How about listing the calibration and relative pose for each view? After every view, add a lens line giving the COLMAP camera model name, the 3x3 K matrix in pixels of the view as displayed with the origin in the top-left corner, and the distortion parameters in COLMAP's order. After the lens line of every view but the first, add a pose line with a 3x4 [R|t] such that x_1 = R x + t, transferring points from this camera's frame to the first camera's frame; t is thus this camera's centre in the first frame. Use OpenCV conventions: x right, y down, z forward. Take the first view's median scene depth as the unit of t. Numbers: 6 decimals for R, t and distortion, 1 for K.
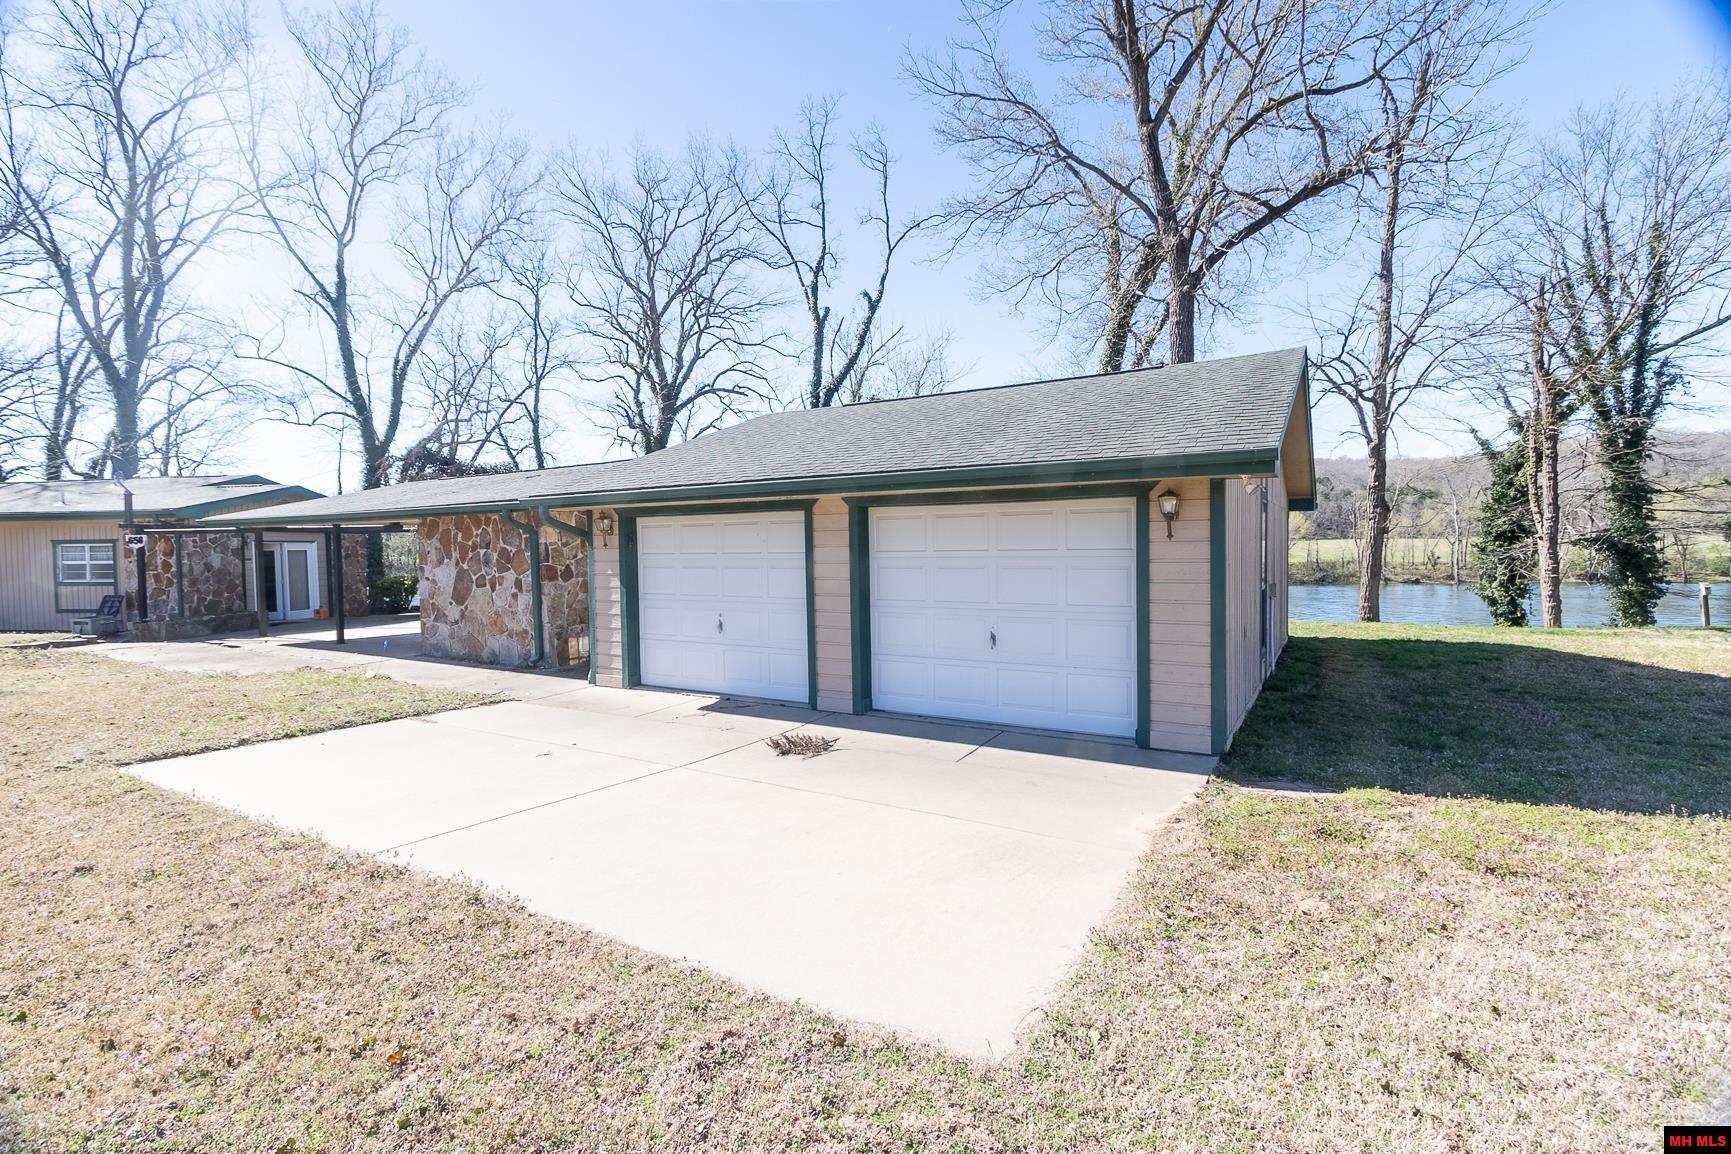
lens RADIAL K [[830.2, 0, 866.3], [0, 830.2, 576.8], [0, 0, 1]] dist [0.000934, 0.000103]
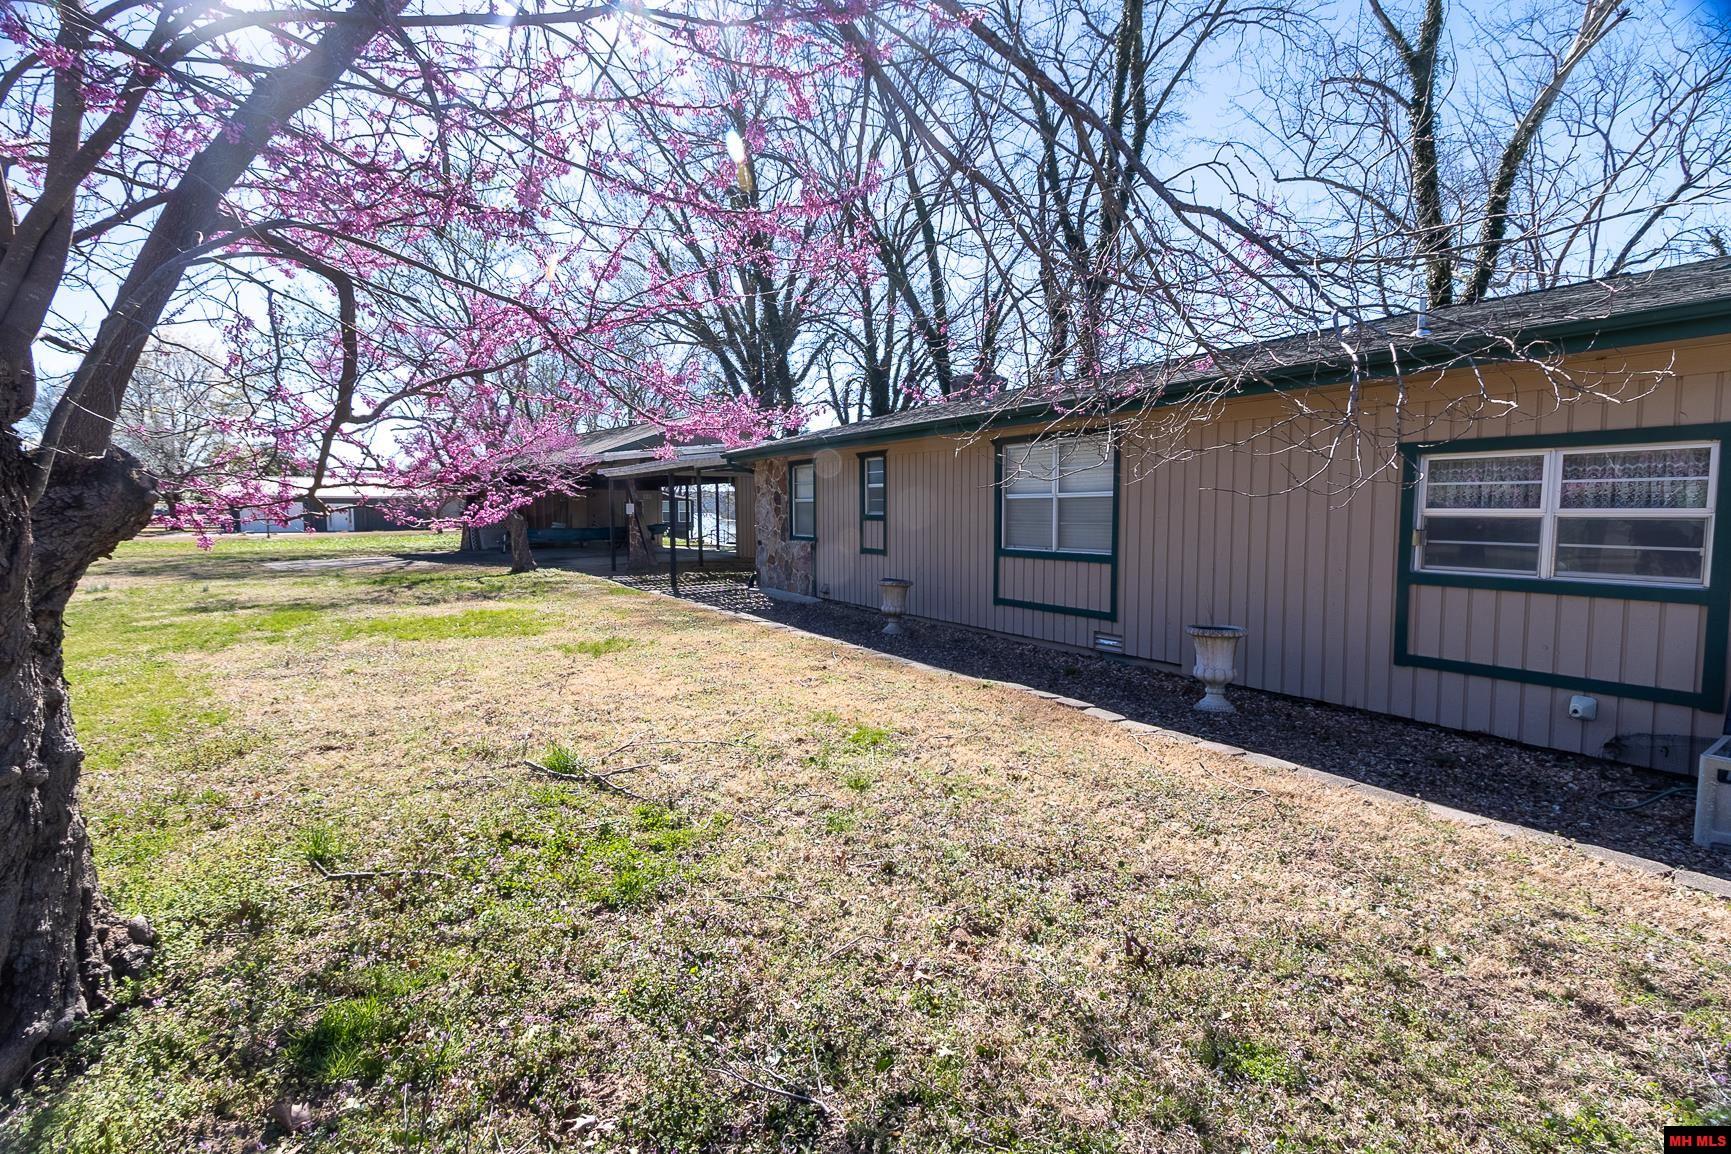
lens RADIAL K [[830.2, 0, 865.7], [0, 830.2, 574.0], [0, 0, 1]] dist [0.000934, 0.000103]
pose [[0.879754, 0.040688, -0.473684, -1.007962], [-0.014569, 0.998171, 0.058680, -0.009405], [0.475205, -0.044723, 0.878738, 0.622297]]
